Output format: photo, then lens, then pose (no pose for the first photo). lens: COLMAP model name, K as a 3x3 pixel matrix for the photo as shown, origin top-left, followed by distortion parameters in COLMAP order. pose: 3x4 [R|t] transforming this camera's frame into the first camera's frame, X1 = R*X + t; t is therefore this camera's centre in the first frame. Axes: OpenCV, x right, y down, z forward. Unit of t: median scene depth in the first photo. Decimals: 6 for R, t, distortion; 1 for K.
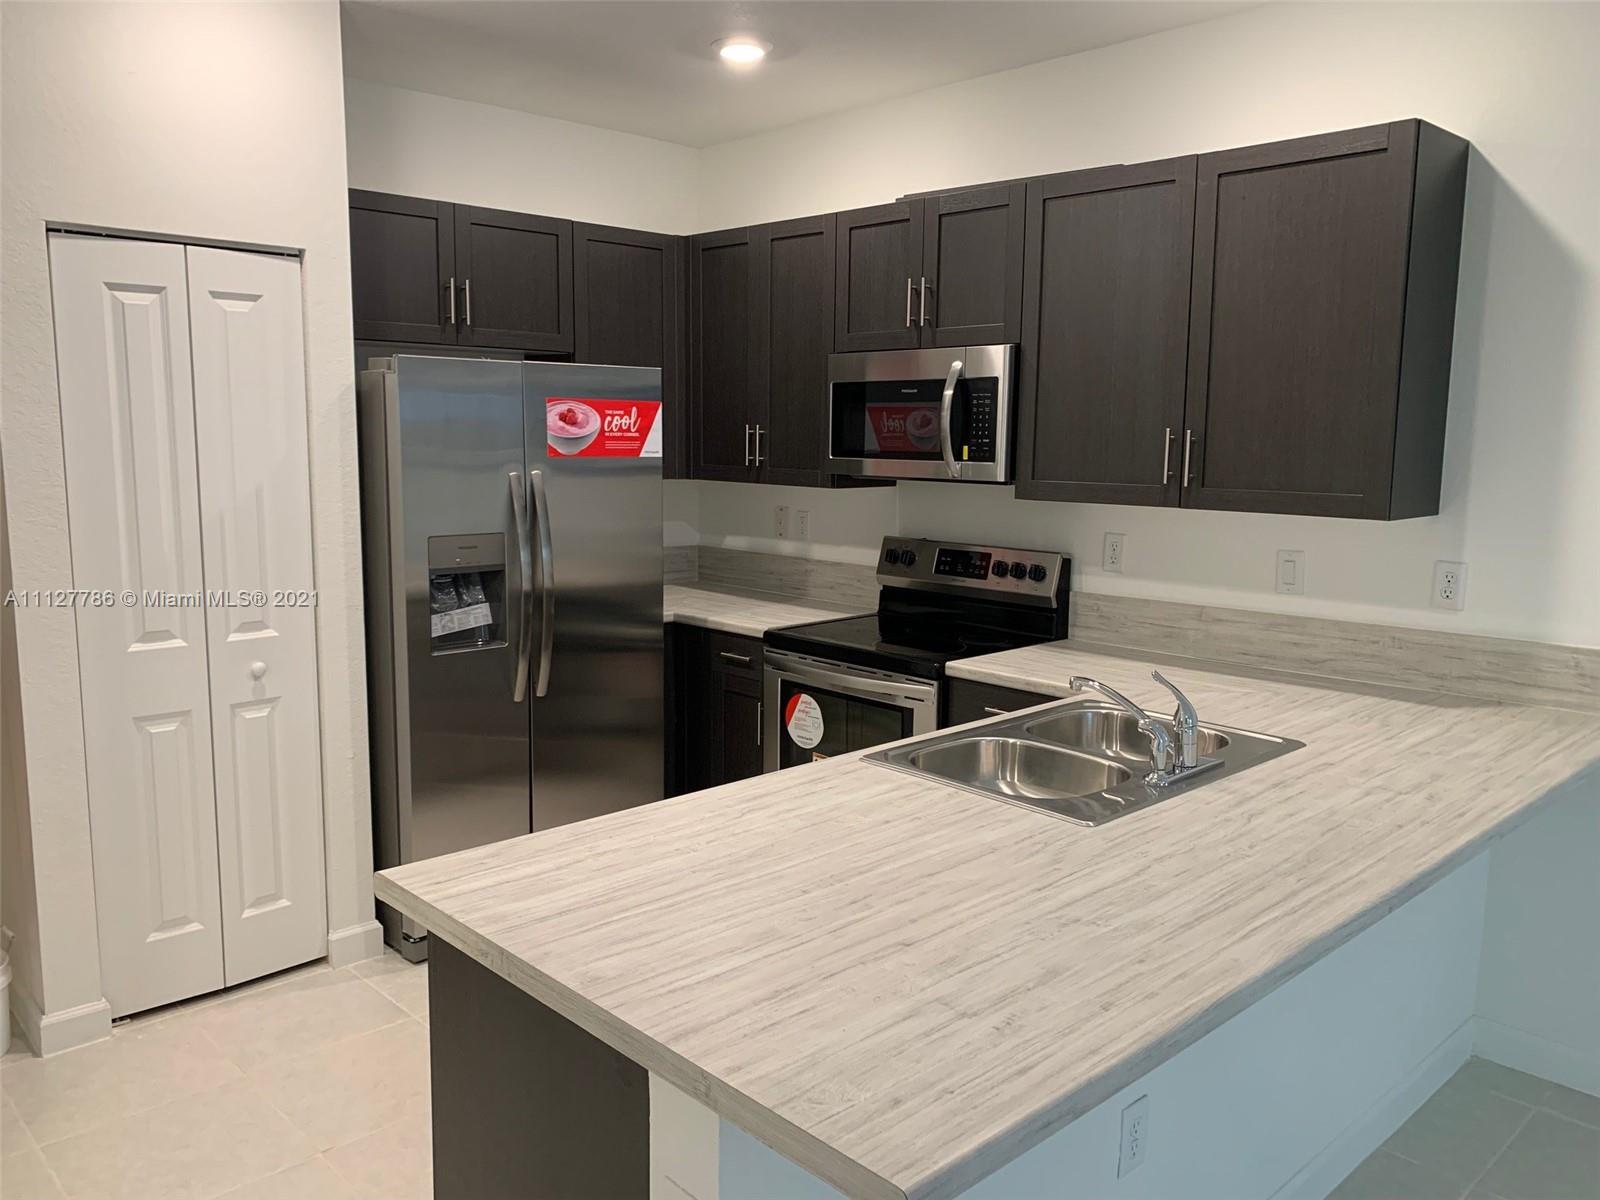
lens RADIAL K [[1224.7, 0, 807.9], [0, 1224.7, 601.5], [0, 0, 1]] dist [0.049503, -0.063931]
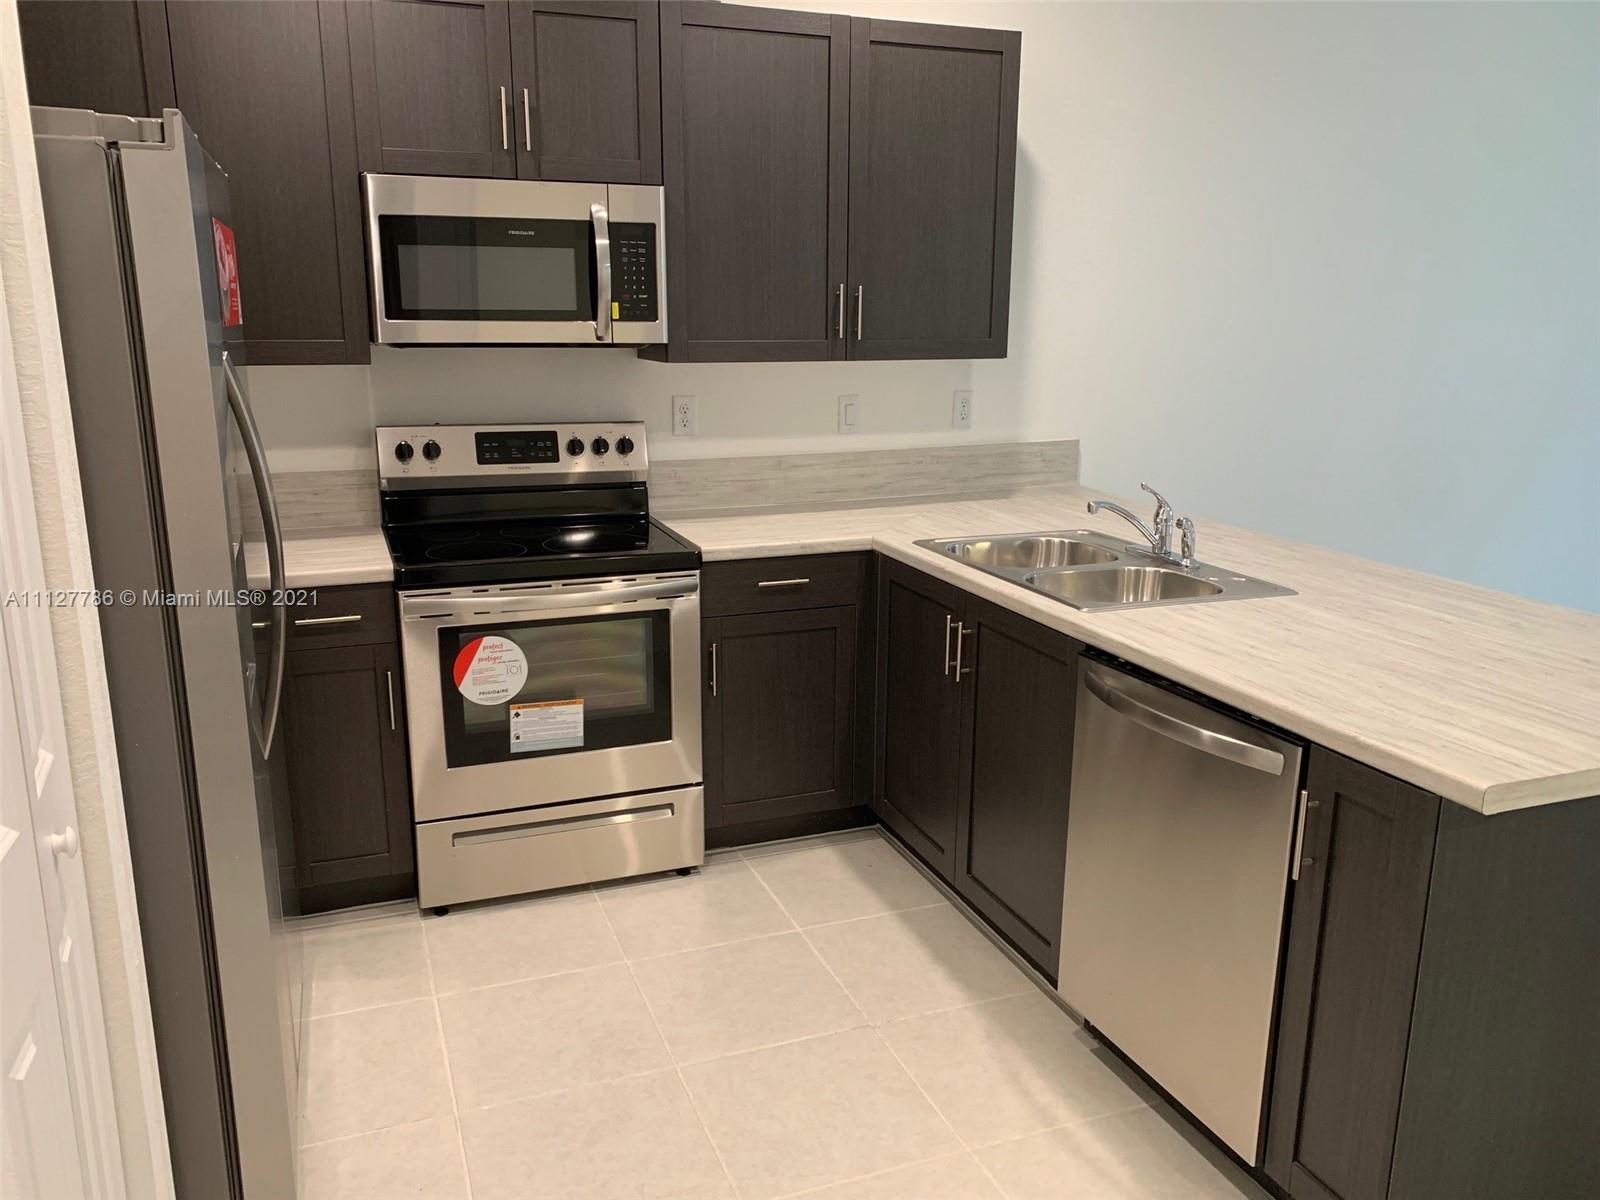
lens RADIAL K [[1224.7, 0, 798.2], [0, 1224.7, 607.9], [0, 0, 1]] dist [0.049503, -0.063931]
pose [[0.383748, -0.225682, 0.895436, -0.655575], [0.128243, 0.973304, 0.190348, -0.067351], [-0.914489, 0.041787, 0.402446, 0.553535]]
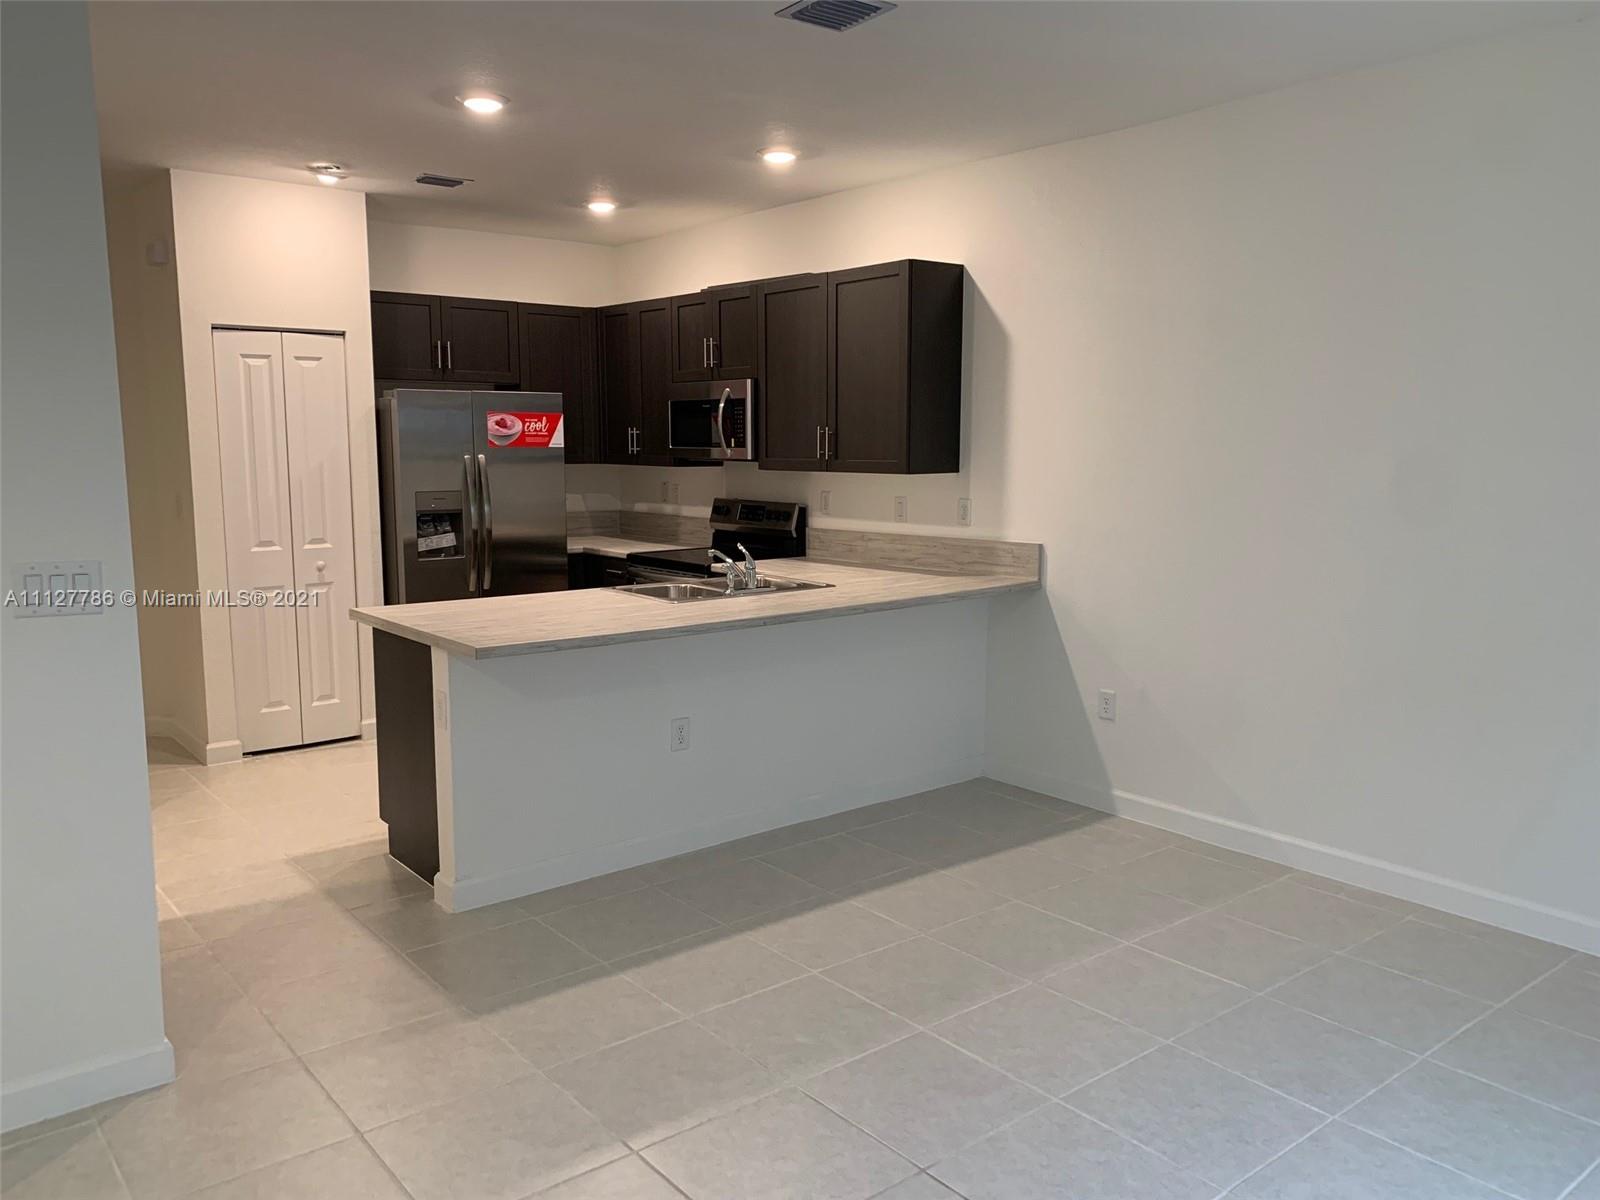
lens RADIAL K [[1224.7, 0, 803.2], [0, 1224.7, 604.6], [0, 0, 1]] dist [0.049503, -0.063931]
pose [[0.996938, 0.000684, -0.078197, 0.365665], [-0.001213, 0.999977, -0.006724, 0.114676], [0.078191, 0.006798, 0.996915, -0.678380]]
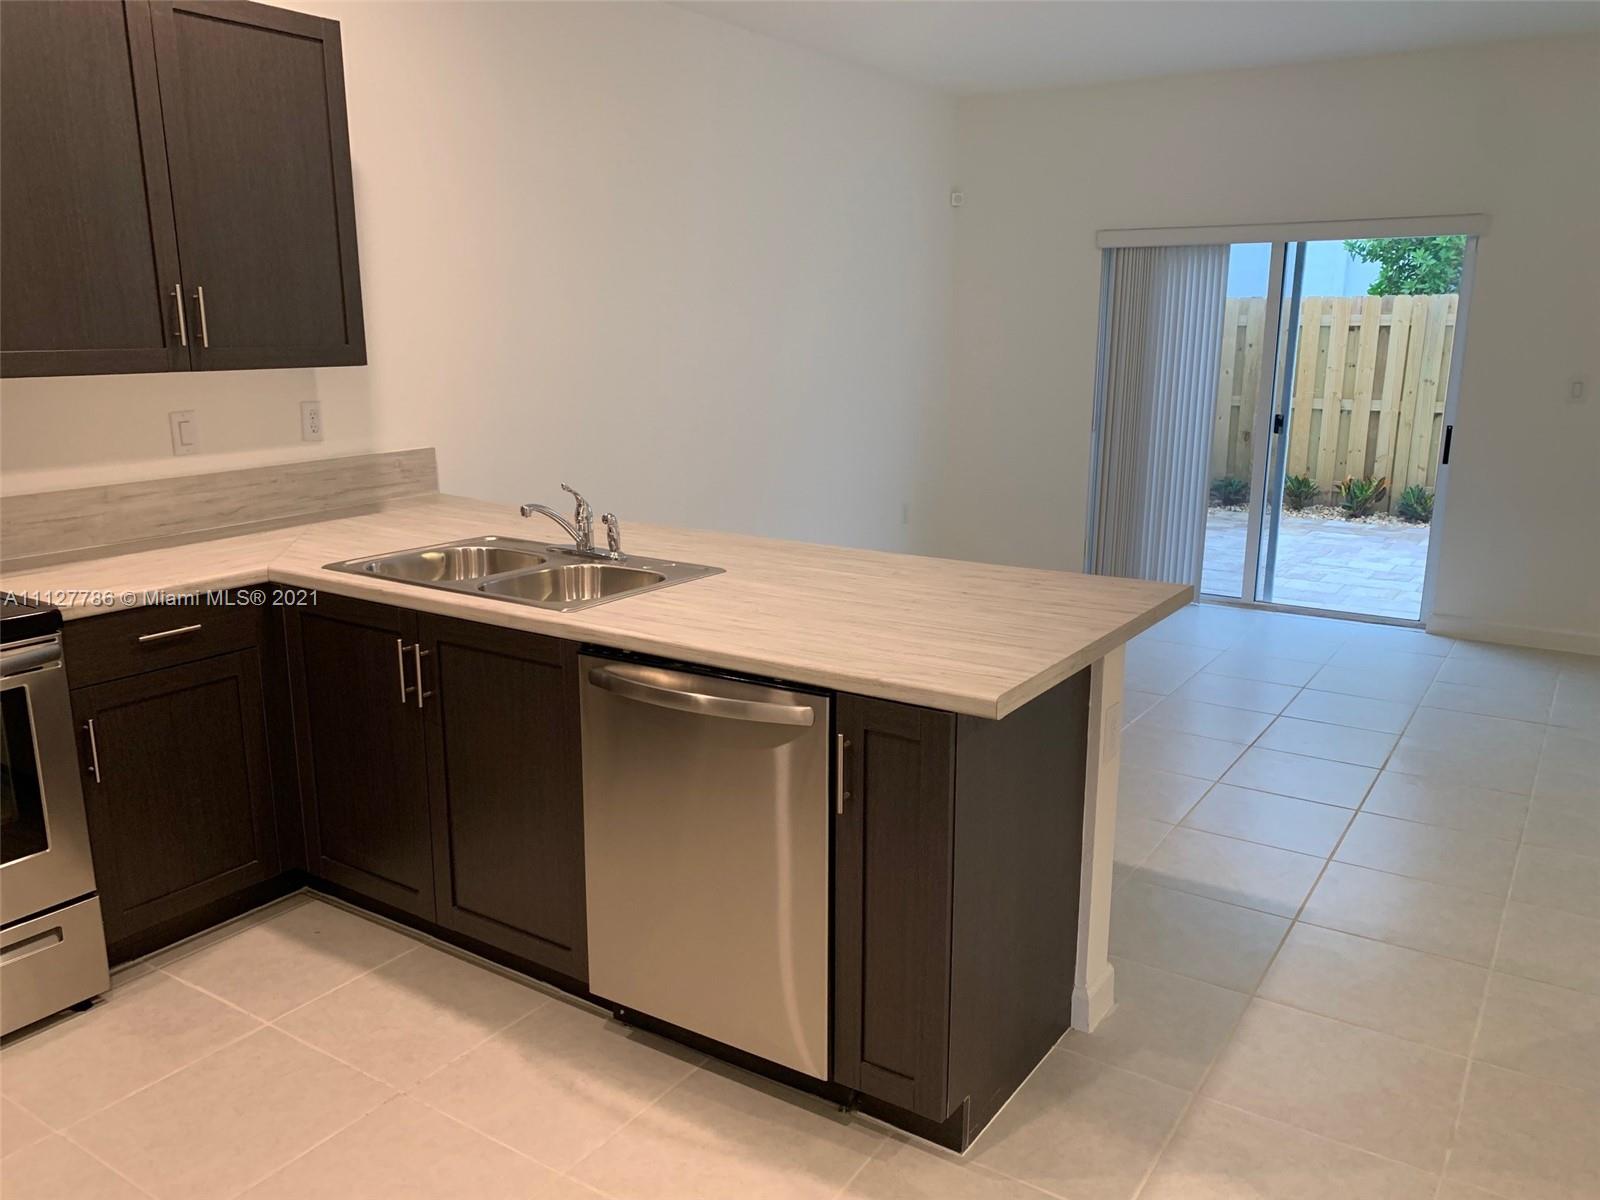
lens RADIAL K [[1224.7, 0, 801.1], [0, 1224.7, 599.6], [0, 0, 1]] dist [0.049503, -0.063931]
pose [[-0.232423, -0.225258, 0.946170, -0.663714], [0.131605, 0.956581, 0.260064, -0.083639], [-0.963670, 0.184966, -0.192686, 0.690992]]
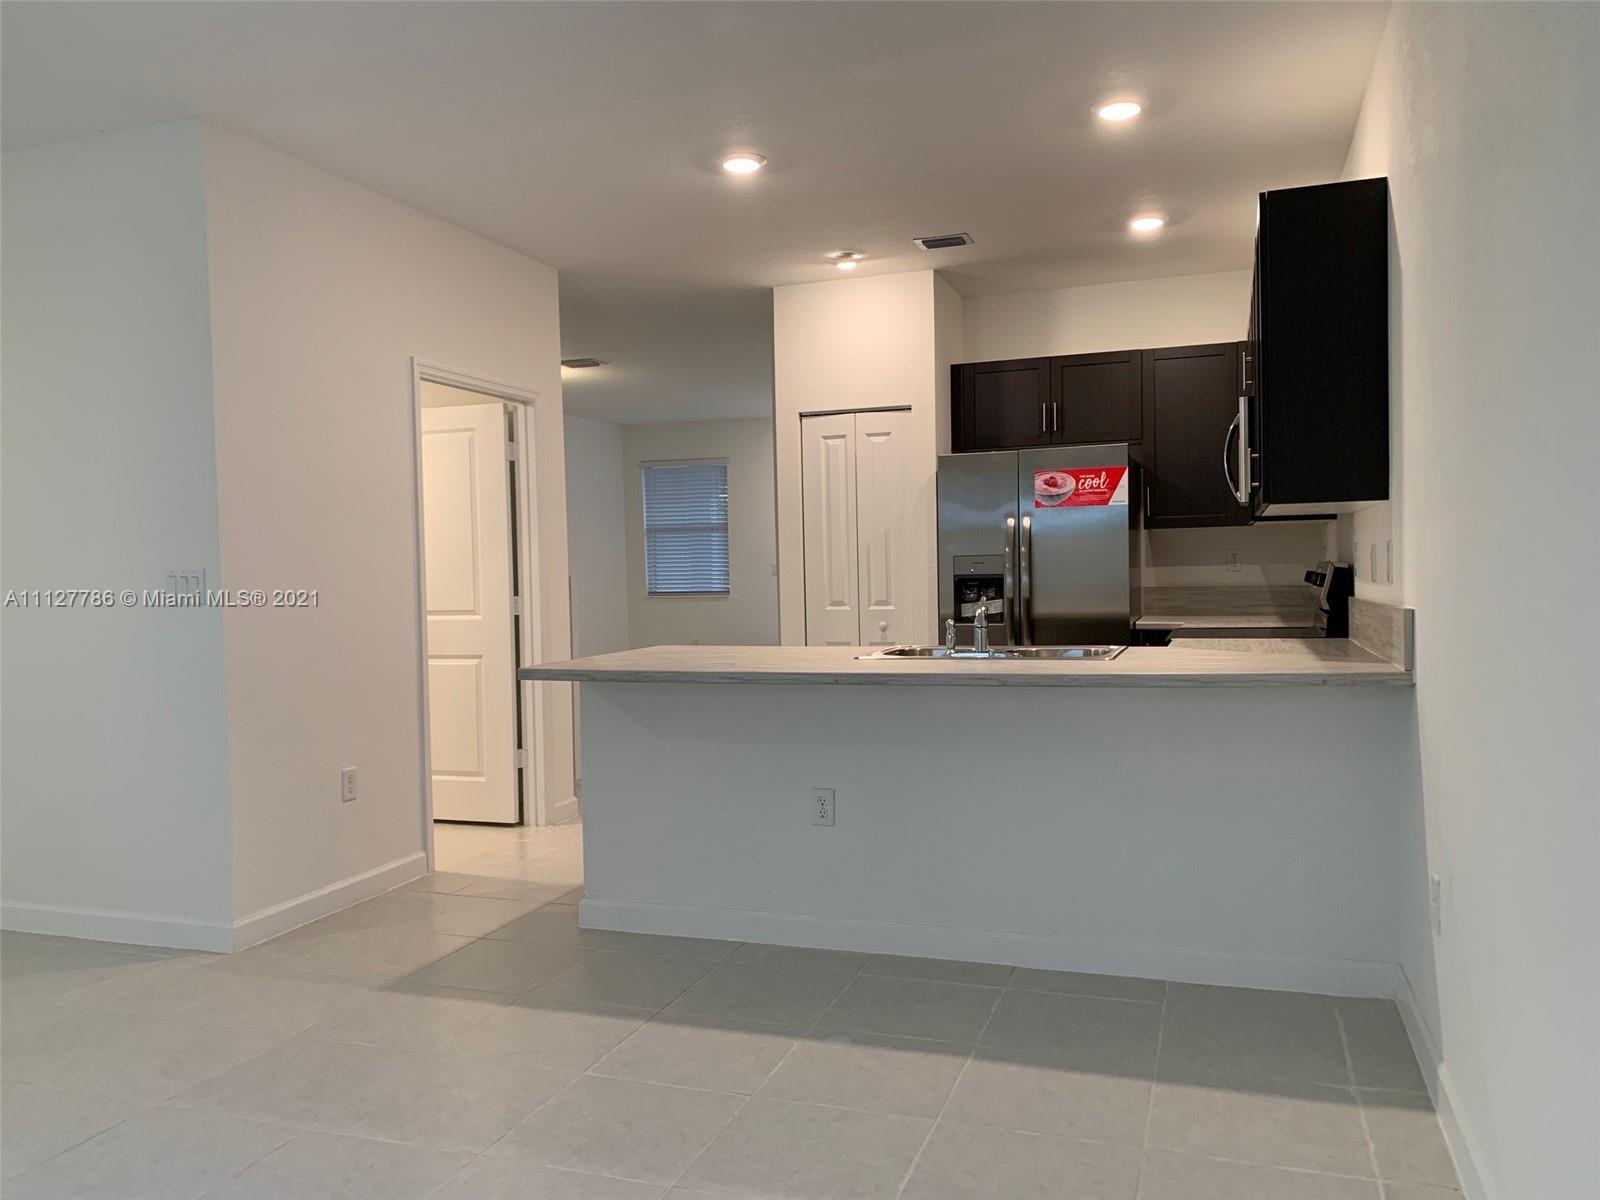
lens RADIAL K [[1224.7, 0, 795.9], [0, 1224.7, 618.1], [0, 0, 1]] dist [0.049503, -0.063931]
pose [[0.441226, 0.014749, -0.897275, 1.108519], [-0.099827, 0.994466, -0.032742, 0.109834], [0.891826, 0.104019, 0.440256, 0.042881]]
